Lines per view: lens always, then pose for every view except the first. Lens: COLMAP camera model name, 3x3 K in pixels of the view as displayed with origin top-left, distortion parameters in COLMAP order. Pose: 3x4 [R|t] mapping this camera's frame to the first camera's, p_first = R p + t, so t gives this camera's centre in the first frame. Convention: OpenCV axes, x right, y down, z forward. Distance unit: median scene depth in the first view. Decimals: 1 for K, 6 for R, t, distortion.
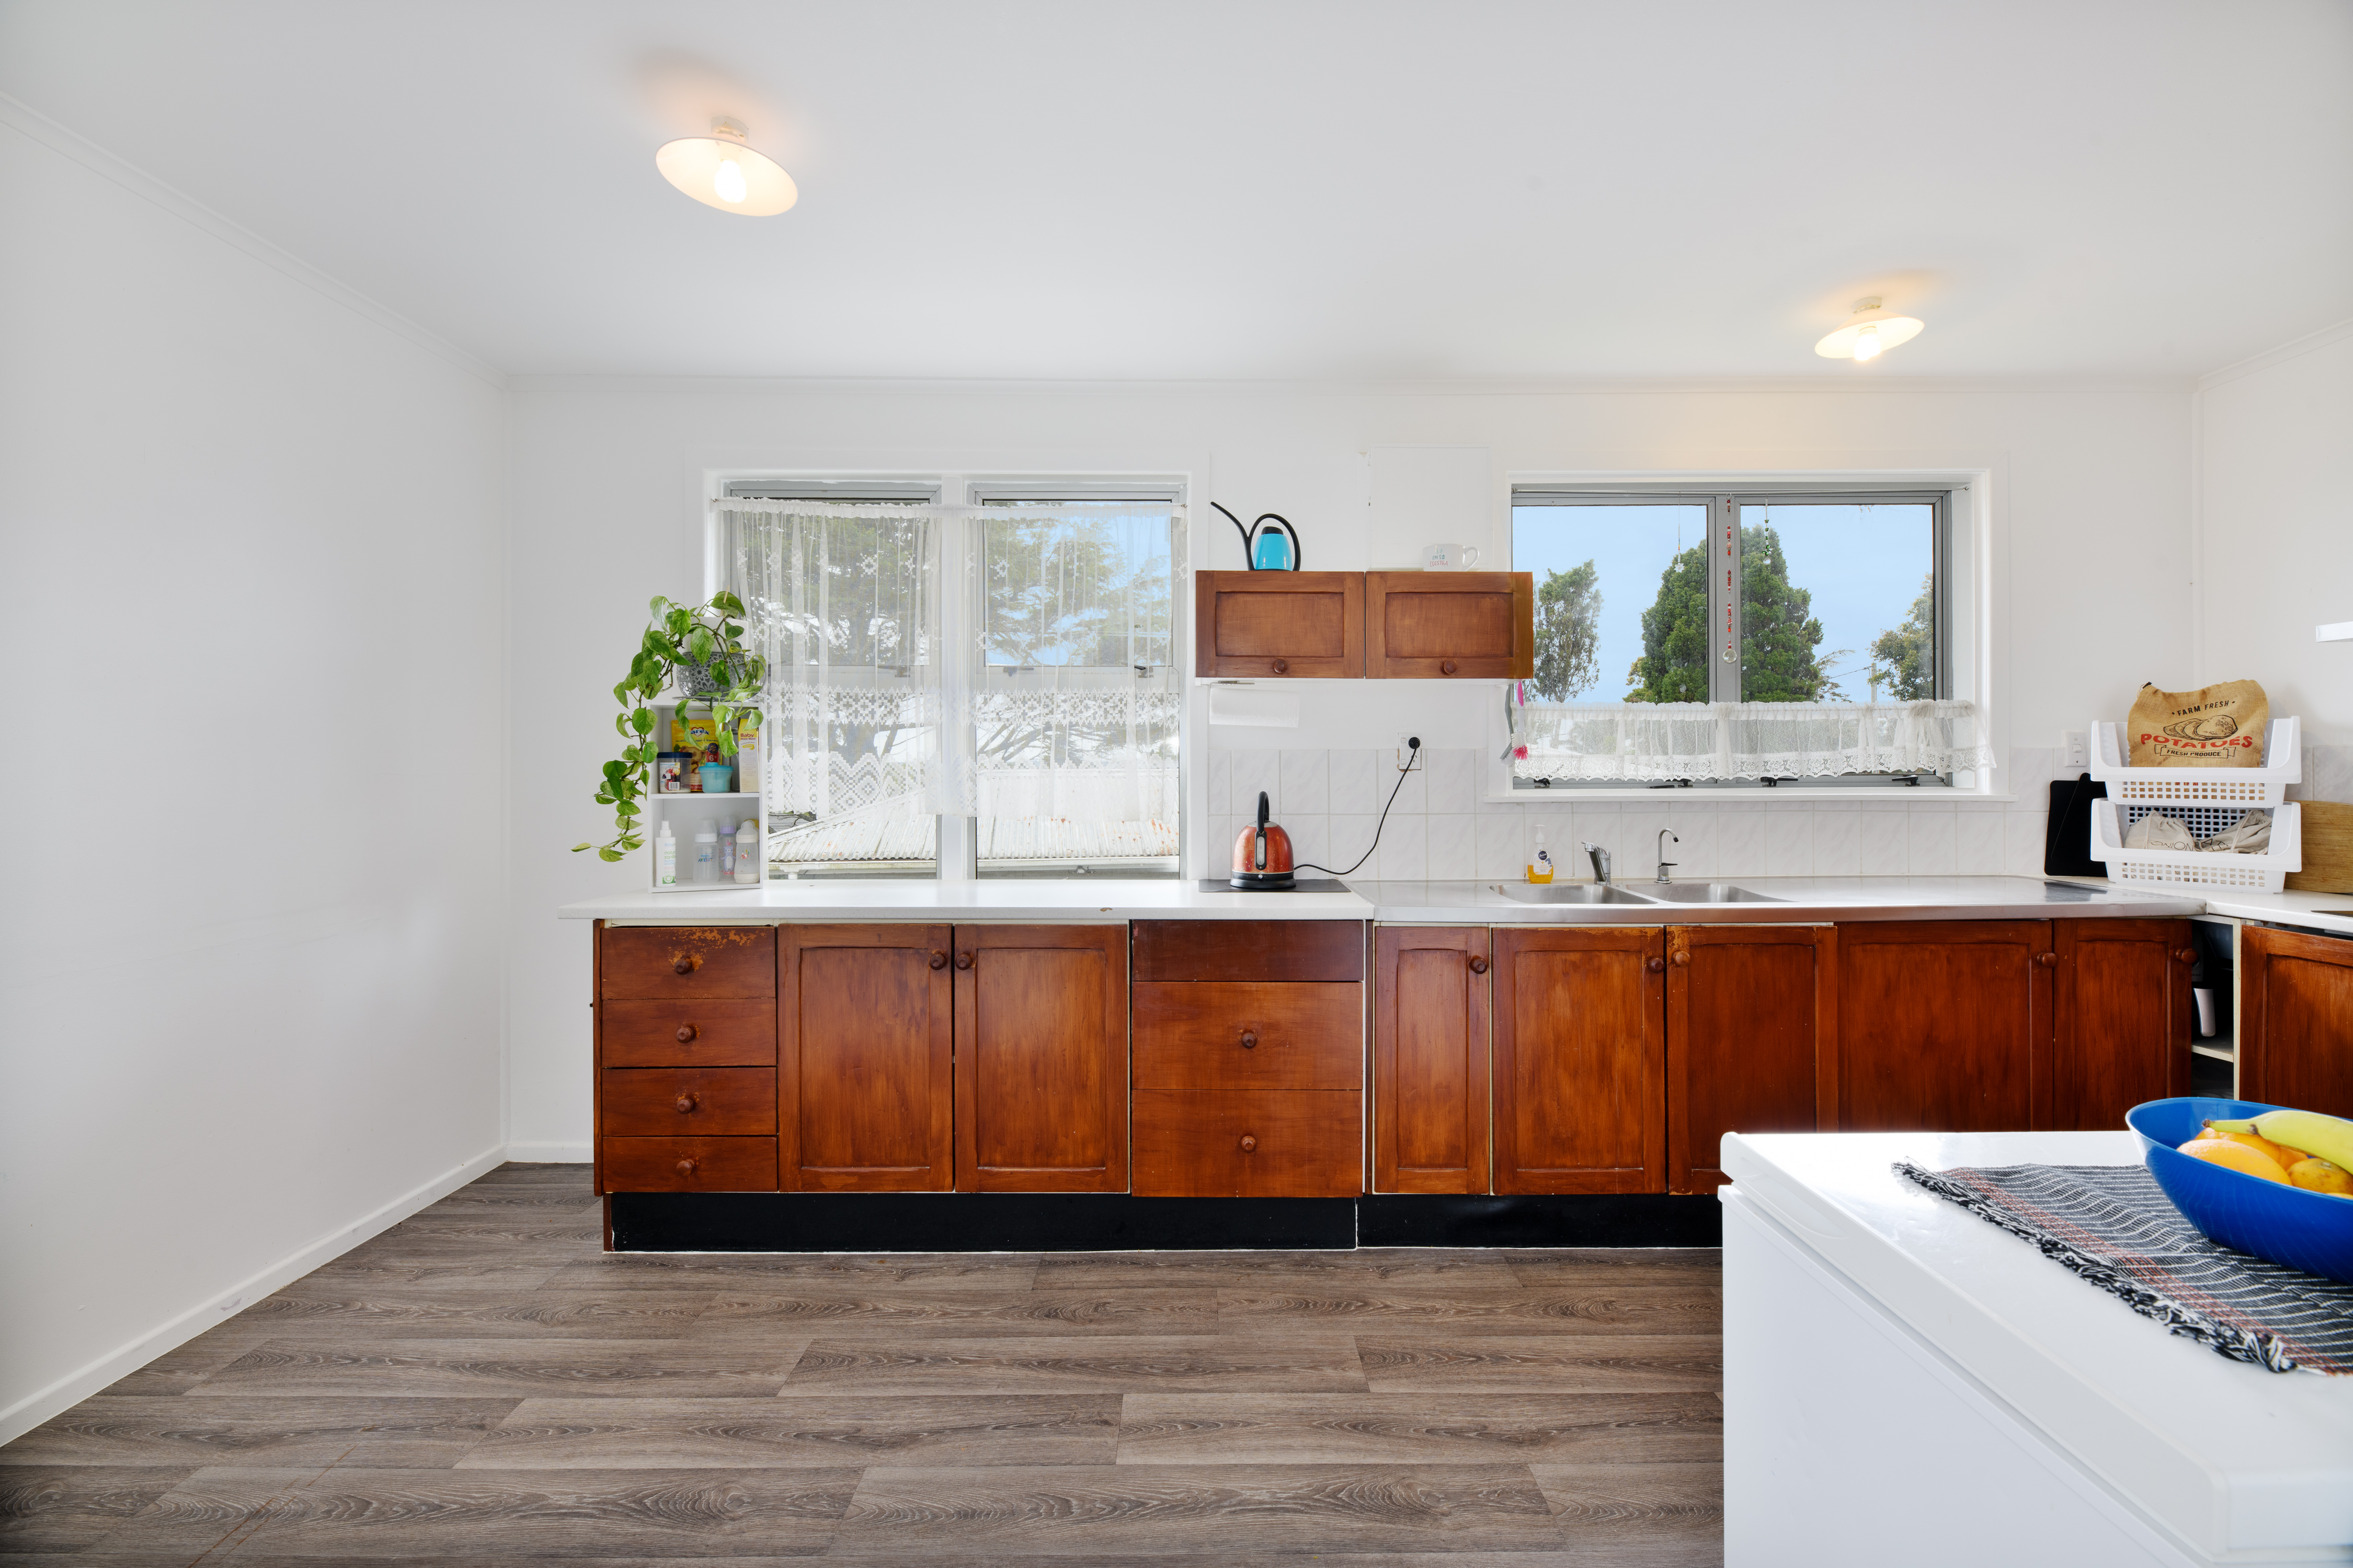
lens RADIAL K [[958.8, 0, 1208.2], [0, 958.8, 782.4], [0, 0, 1]] dist [-0.001596, -0.000265]
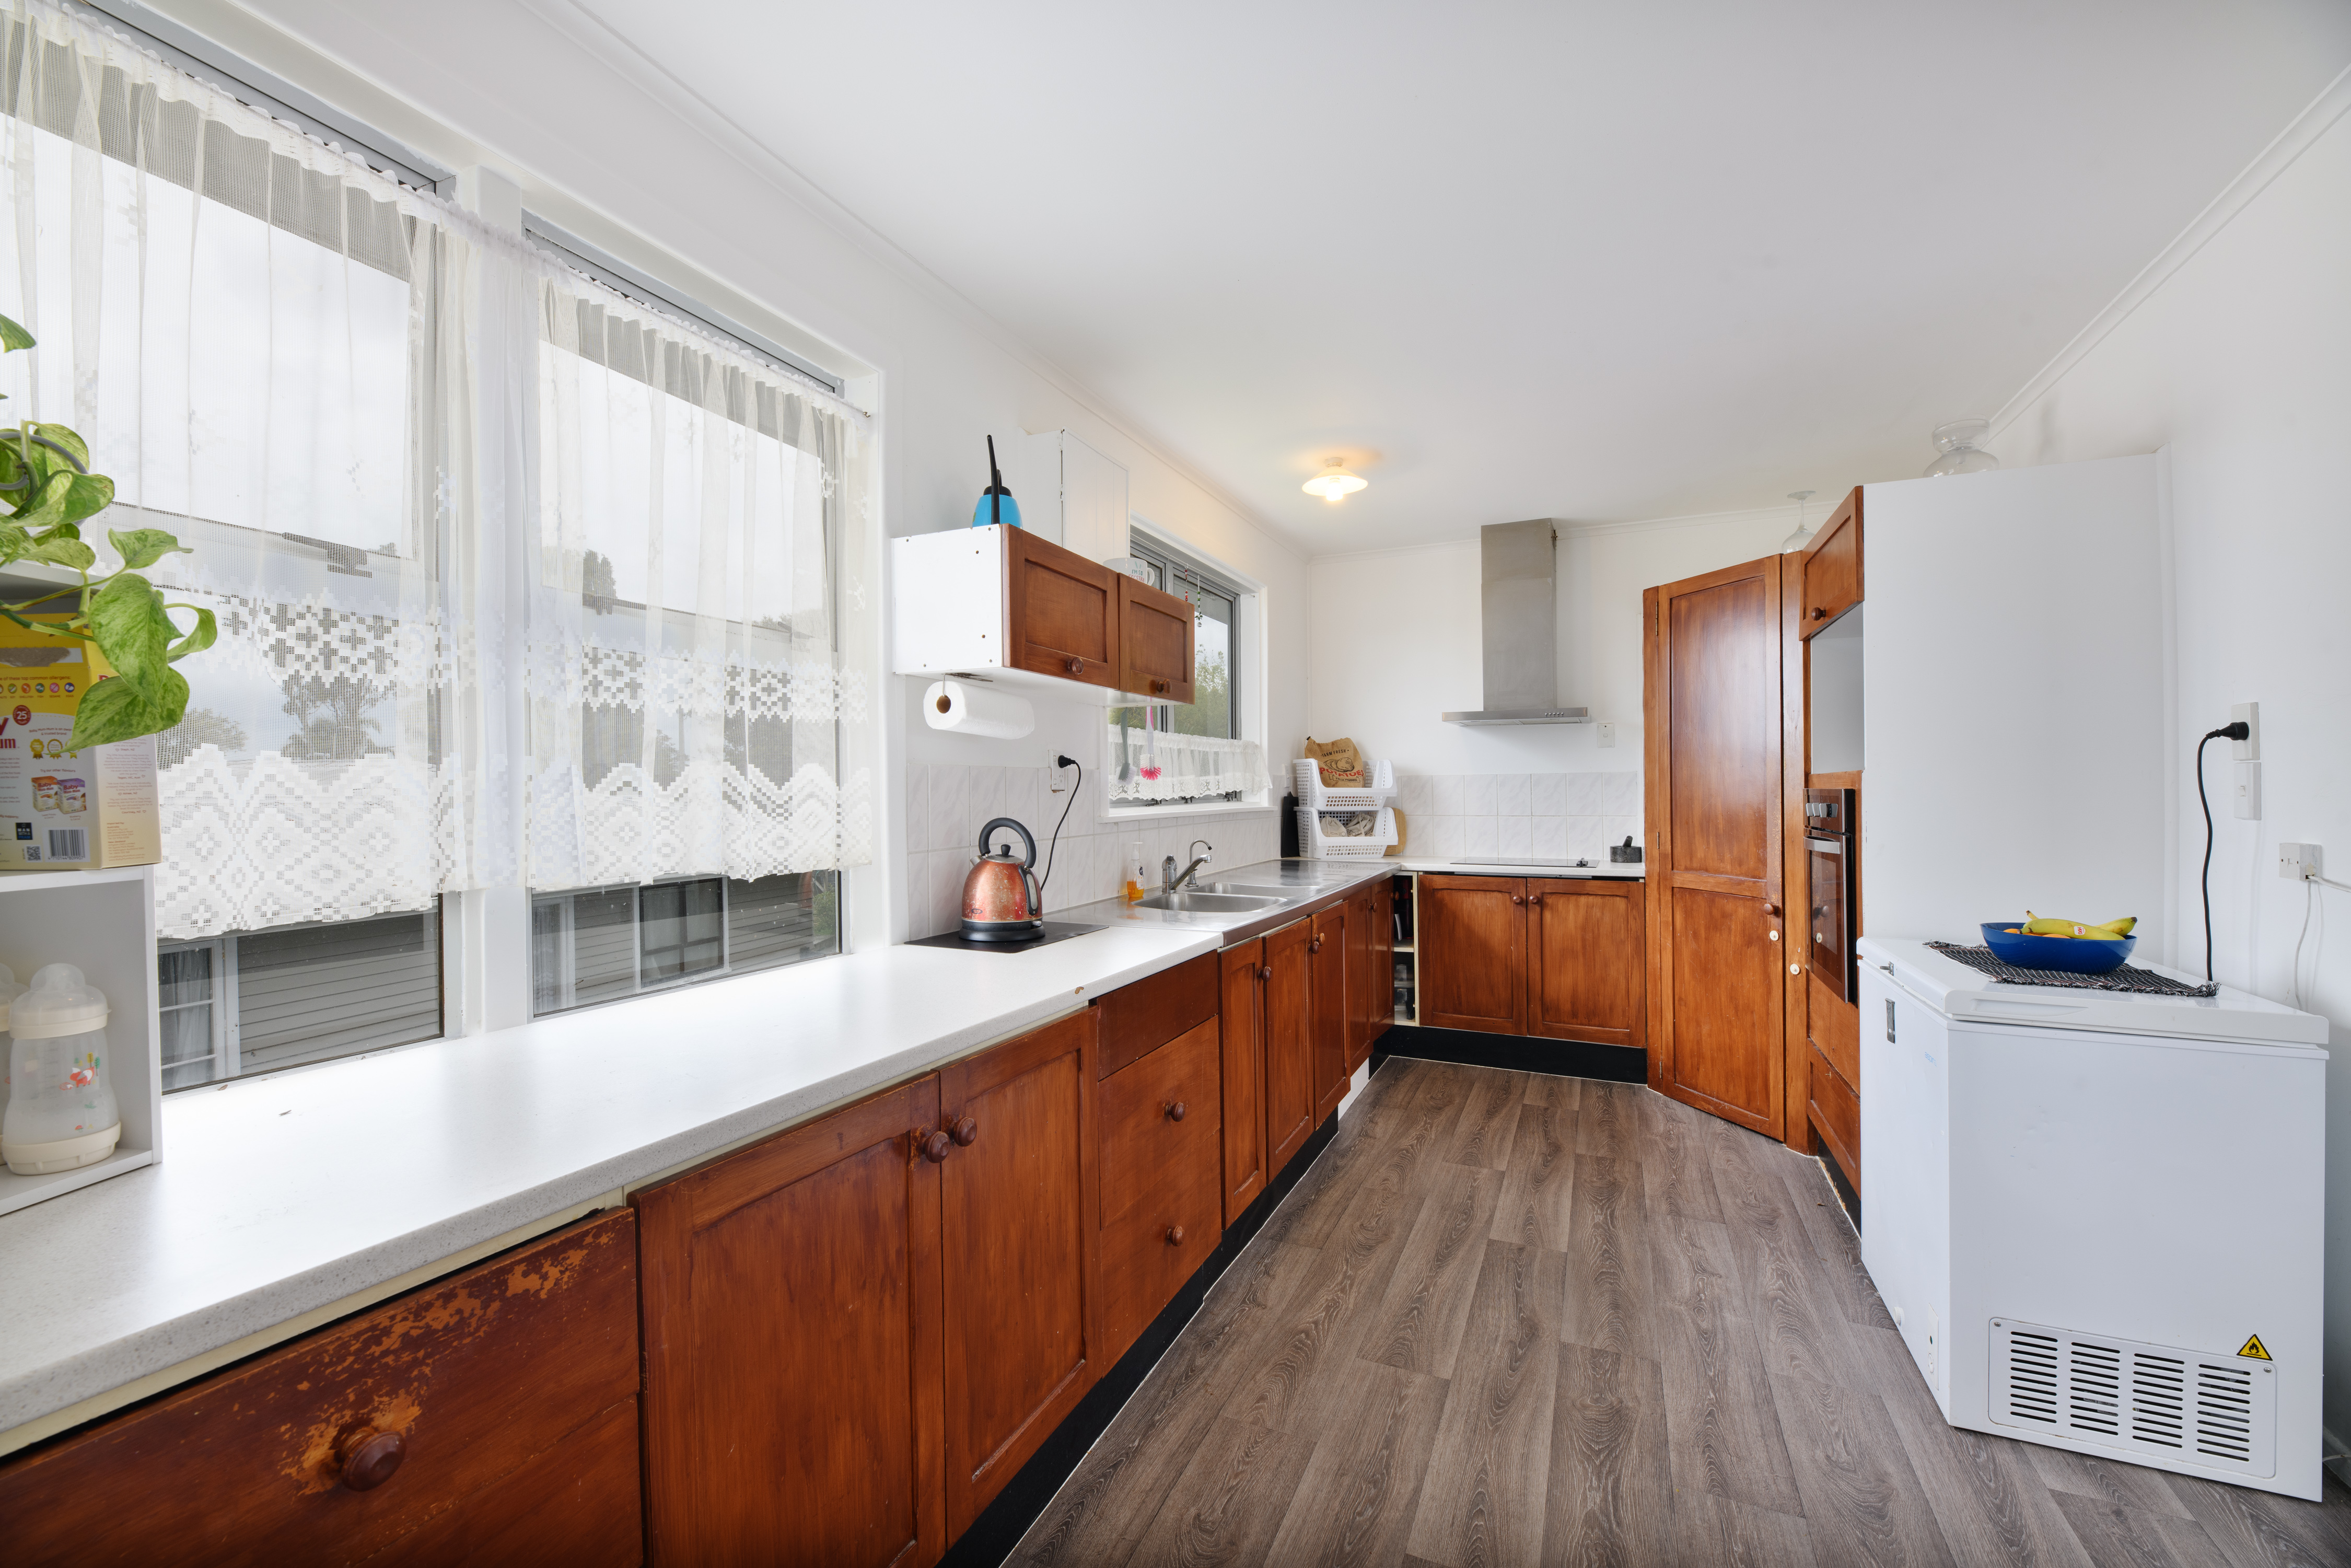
lens RADIAL K [[934.9, 0, 1174.6], [0, 934.9, 796.4], [0, 0, 1]] dist [0.009599, -0.000099]
pose [[0.427722, -0.007456, 0.903880, -0.695749], [0.007411, 0.999961, 0.004741, -0.011456], [-0.903880, 0.004671, 0.427761, 0.645231]]
